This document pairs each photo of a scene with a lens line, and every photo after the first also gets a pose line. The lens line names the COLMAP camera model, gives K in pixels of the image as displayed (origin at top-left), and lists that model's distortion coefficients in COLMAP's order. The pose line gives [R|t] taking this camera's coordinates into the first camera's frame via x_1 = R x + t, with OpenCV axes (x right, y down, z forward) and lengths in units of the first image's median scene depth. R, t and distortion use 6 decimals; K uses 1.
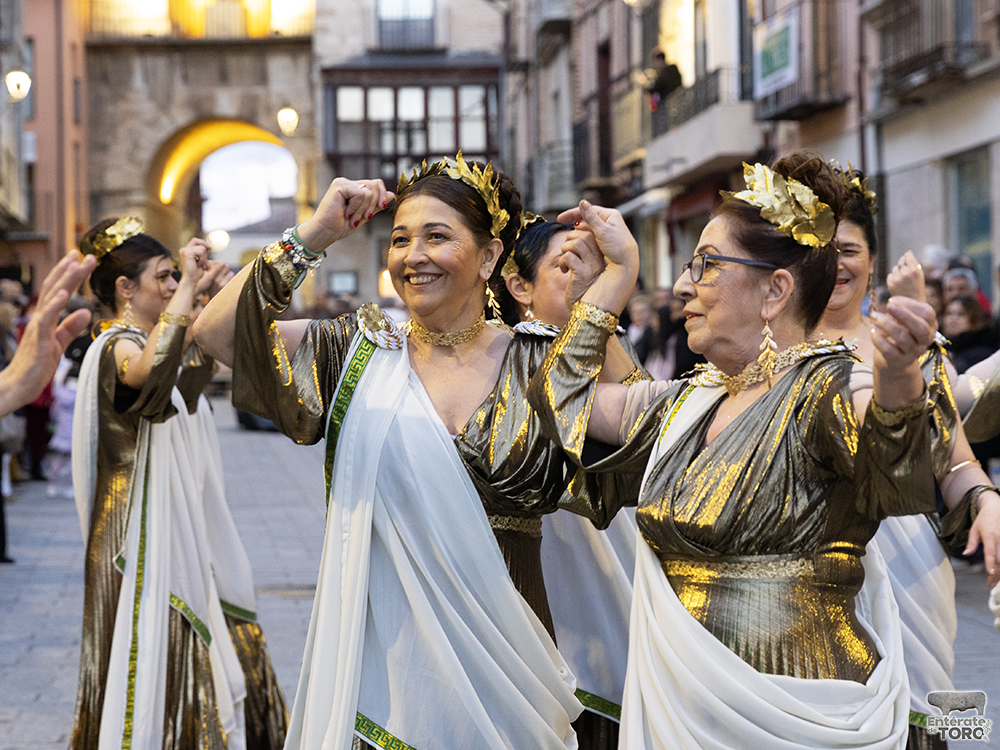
lens RADIAL K [[2439.5, 0, 500.0], [0, 2439.5, 375.0], [0, 0, 1]] dist [-0.012078, -0.030469]
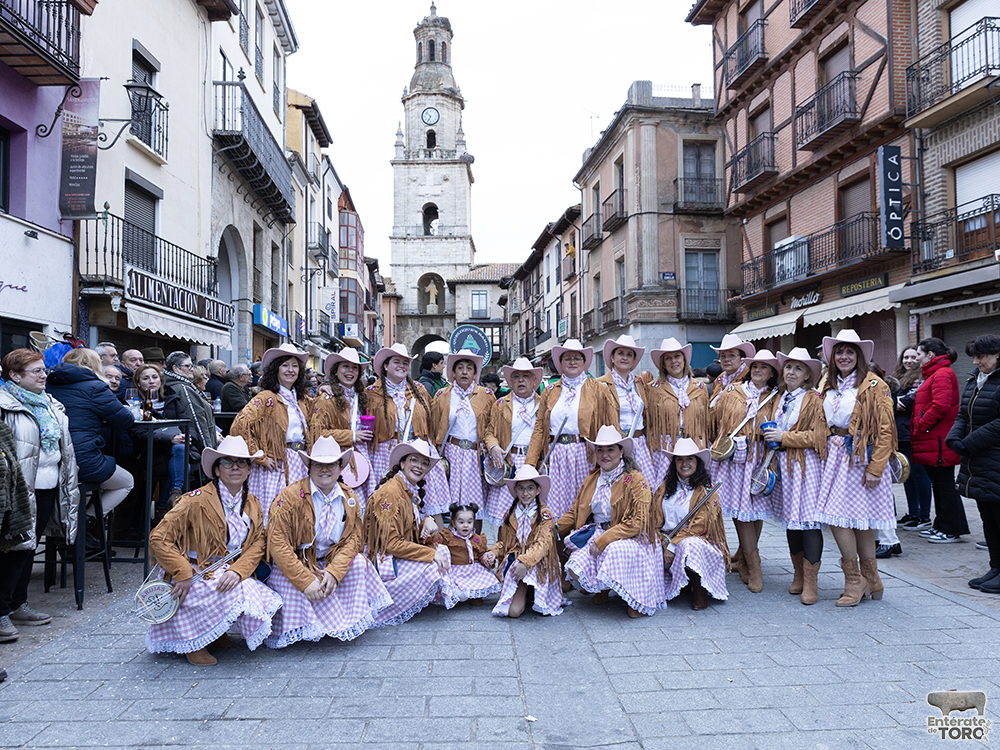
lens RADIAL K [[728.7, 0, 495.1], [0, 728.7, 387.2], [0, 0, 1]] dist [0.002257, -0.001359]
pose [[0.999847, 0.004946, -0.016795, 0.007138], [-0.005325, 0.999731, -0.022579, 0.003402], [0.016679, 0.022665, 0.999604, -0.165445]]
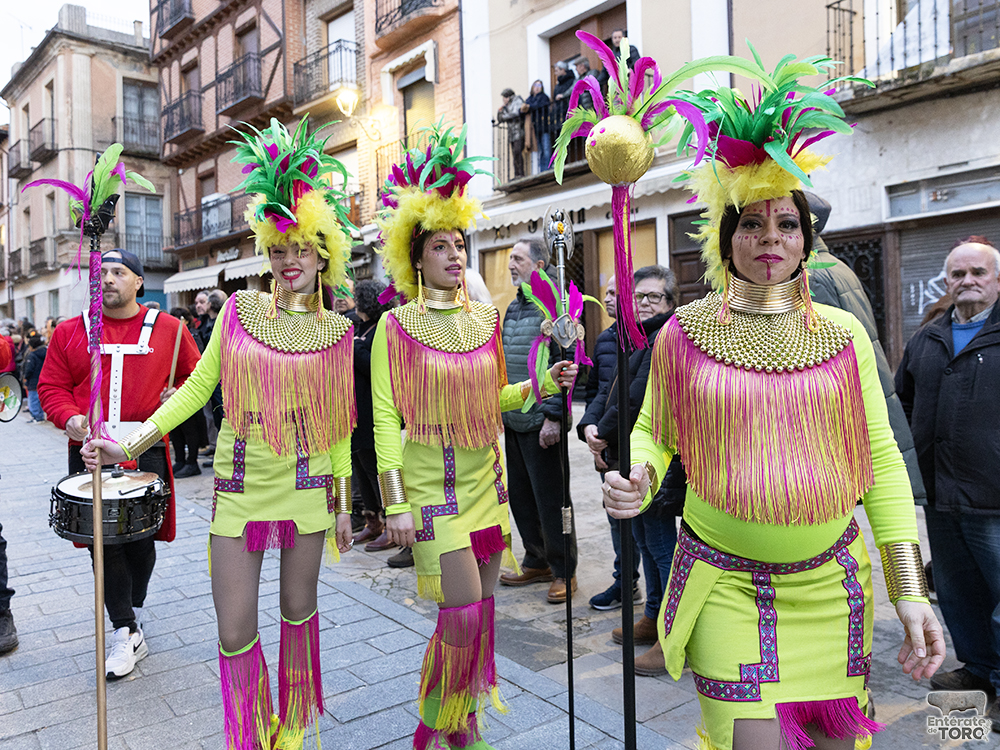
lens RADIAL K [[809.8, 0, 498.6], [0, 809.8, 335.4], [0, 0, 1]] dist [-0.001701, -0.001869]
pose [[0.828184, 0.001477, 0.560454, 0.035678], [0.010890, 0.999765, -0.018728, 0.003410], [-0.560350, 0.021614, 0.827974, -0.243220]]
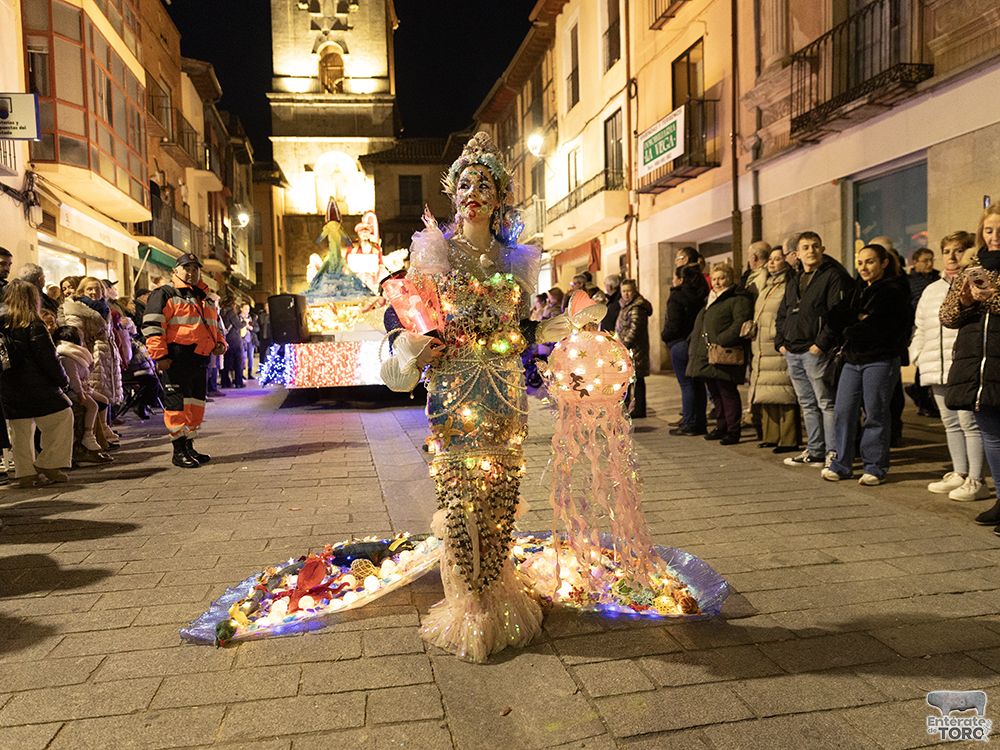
lens RADIAL K [[688.3, 0, 500.0], [0, 688.3, 375.0], [0, 0, 1]] dist [0.002821, -0.000124]
pose [[0.994753, -0.016950, 0.100892, -0.022130], [0.012600, 0.998970, 0.043600, 0.000805], [-0.101527, -0.042100, 0.993942, 0.276518]]
